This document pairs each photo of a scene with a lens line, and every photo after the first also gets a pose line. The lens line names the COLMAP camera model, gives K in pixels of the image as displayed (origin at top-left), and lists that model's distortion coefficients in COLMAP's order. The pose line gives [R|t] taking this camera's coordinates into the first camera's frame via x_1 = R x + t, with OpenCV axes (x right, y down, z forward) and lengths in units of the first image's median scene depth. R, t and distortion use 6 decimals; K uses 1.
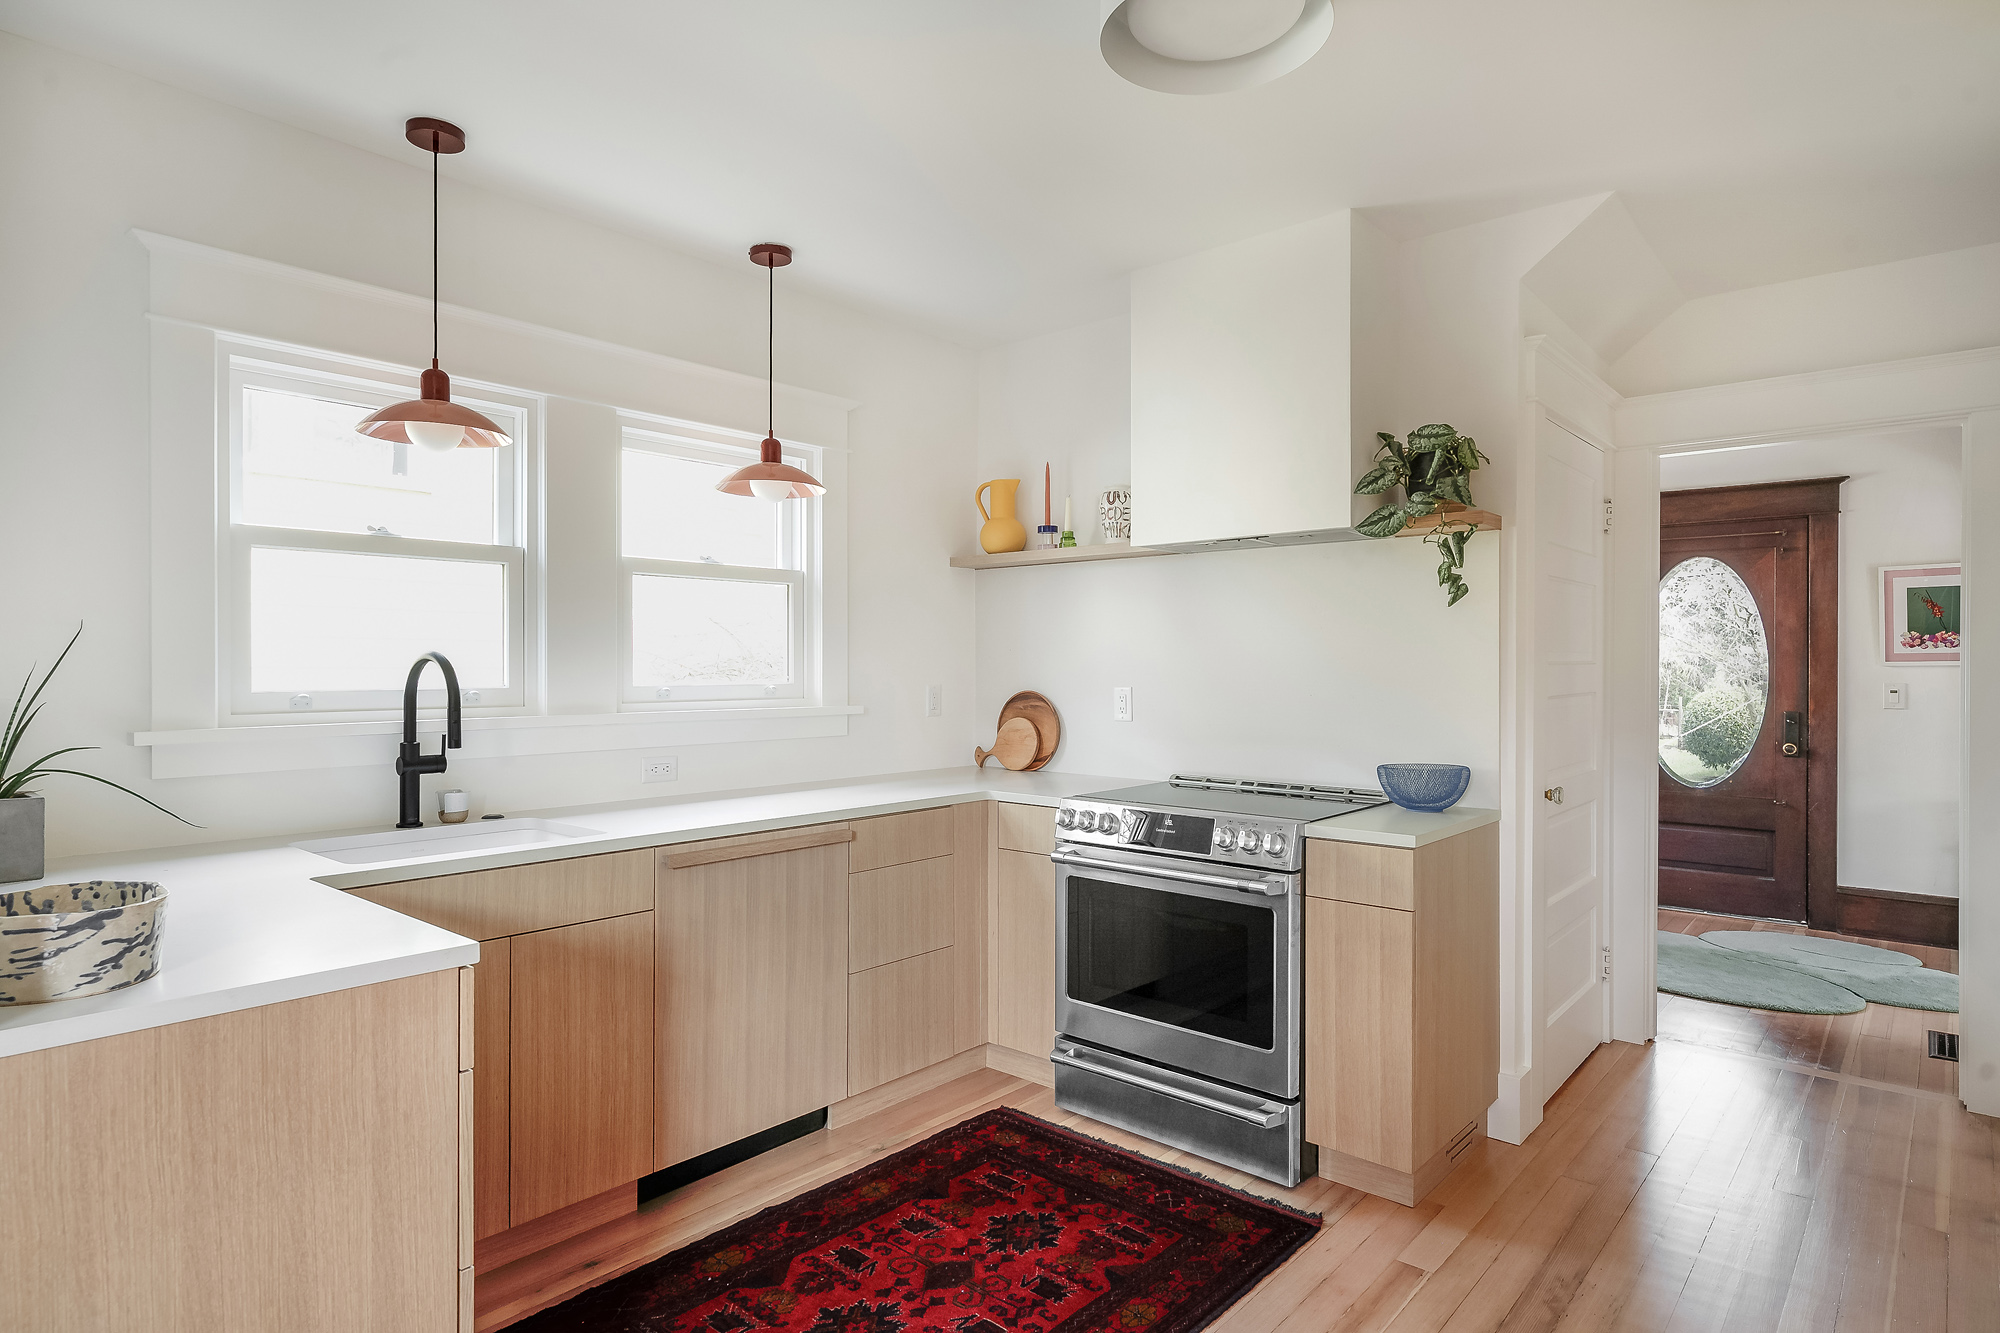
lens RADIAL K [[1254.5, 0, 1018.6], [0, 1254.5, 685.4], [0, 0, 1]] dist [0.019730, 0.004510]
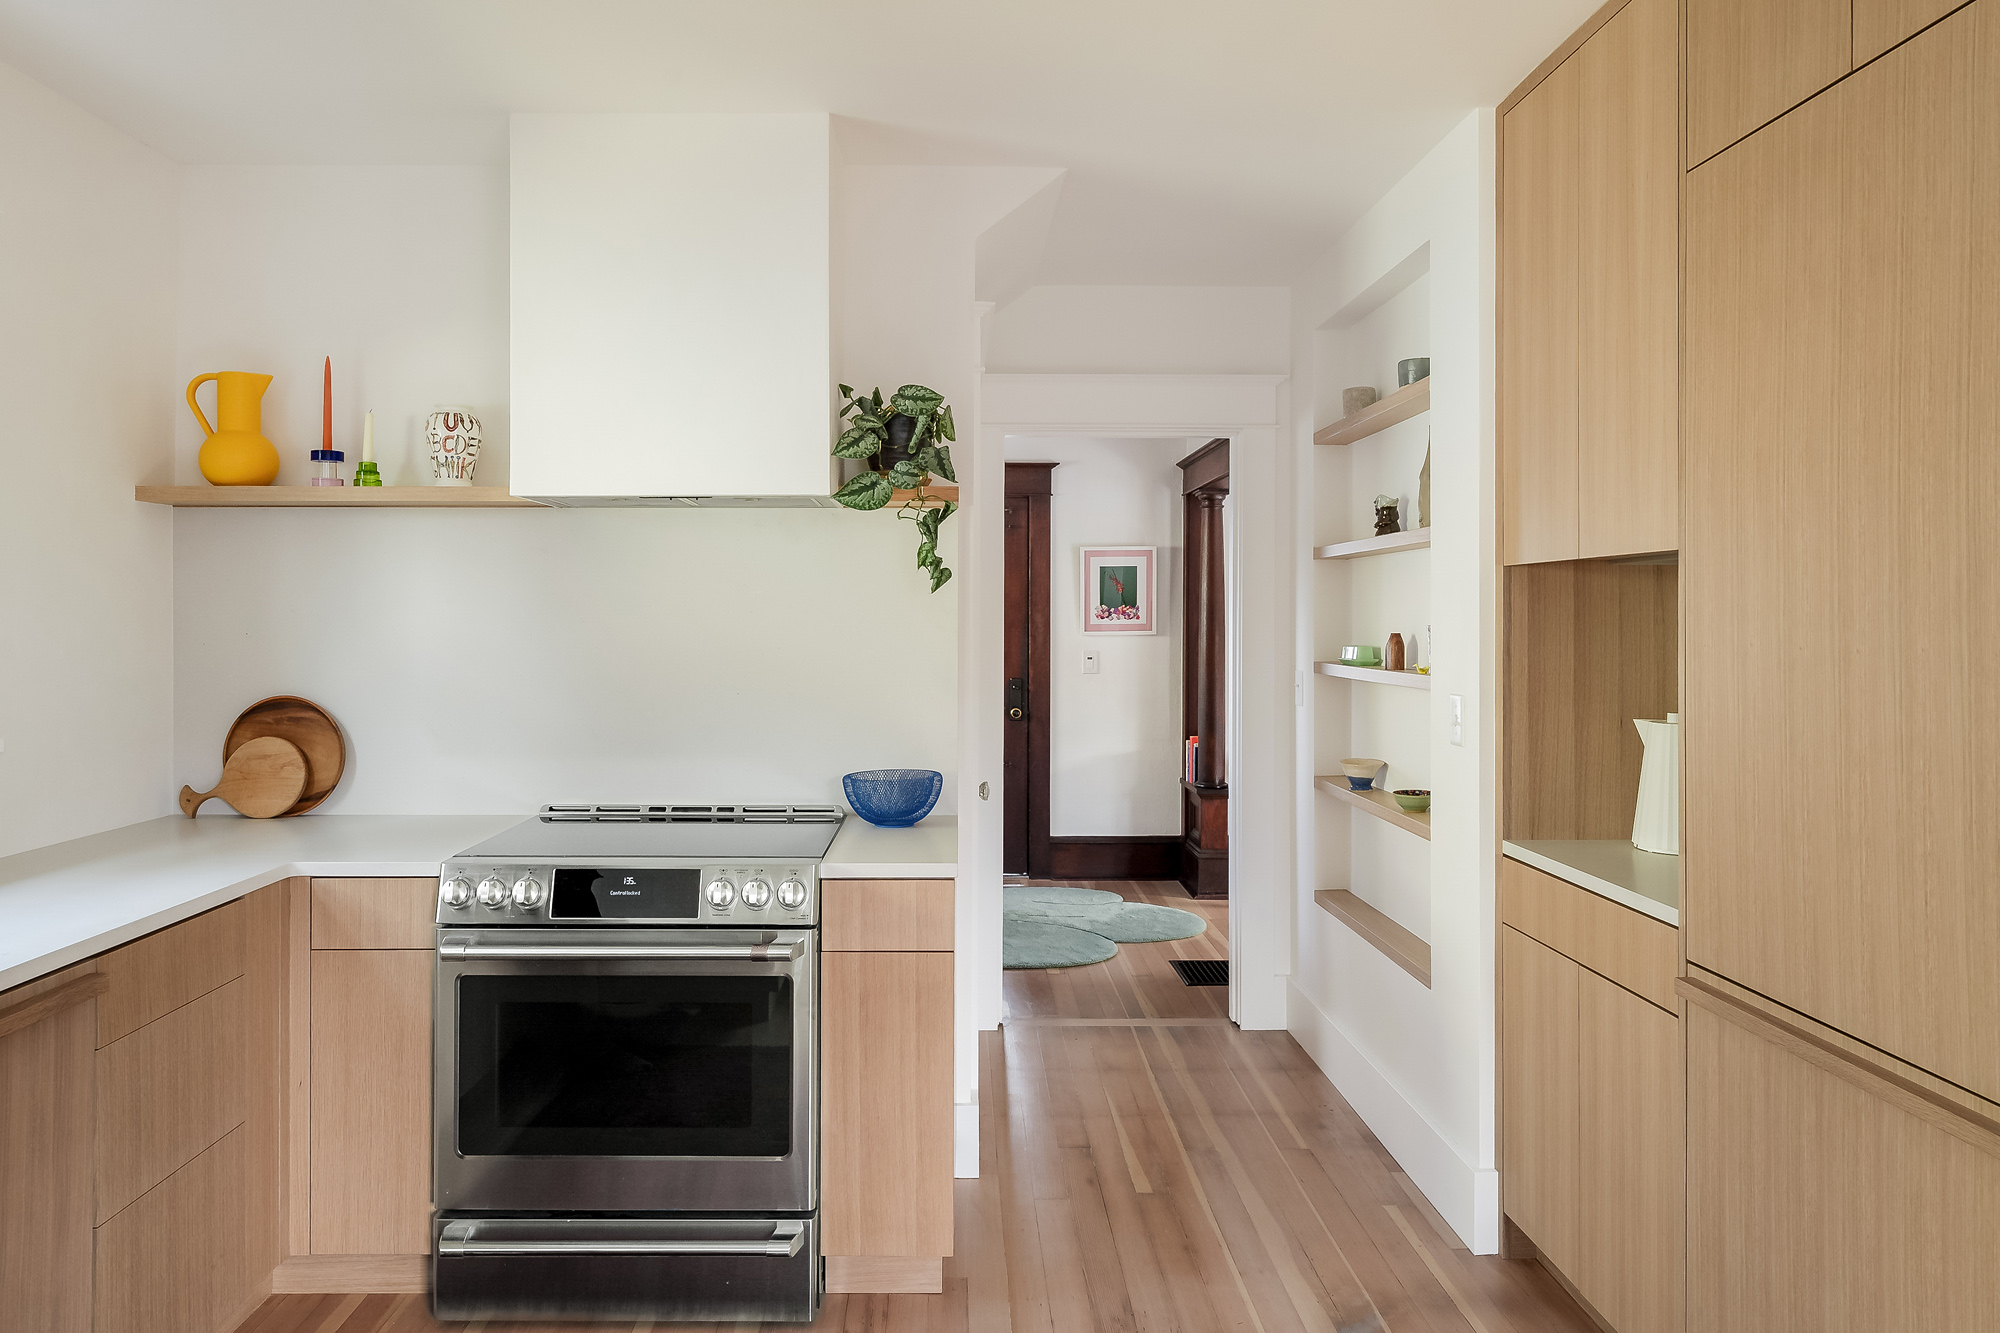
lens RADIAL K [[1347.1, 0, 1051.2], [0, 1347.1, 622.3], [0, 0, 1]] dist [0.008285, 0.008013]
pose [[0.715838, -0.003560, 0.698258, -0.241124], [0.005784, 0.999983, -0.000831, -0.038136], [-0.698243, 0.004634, 0.715846, 0.246954]]
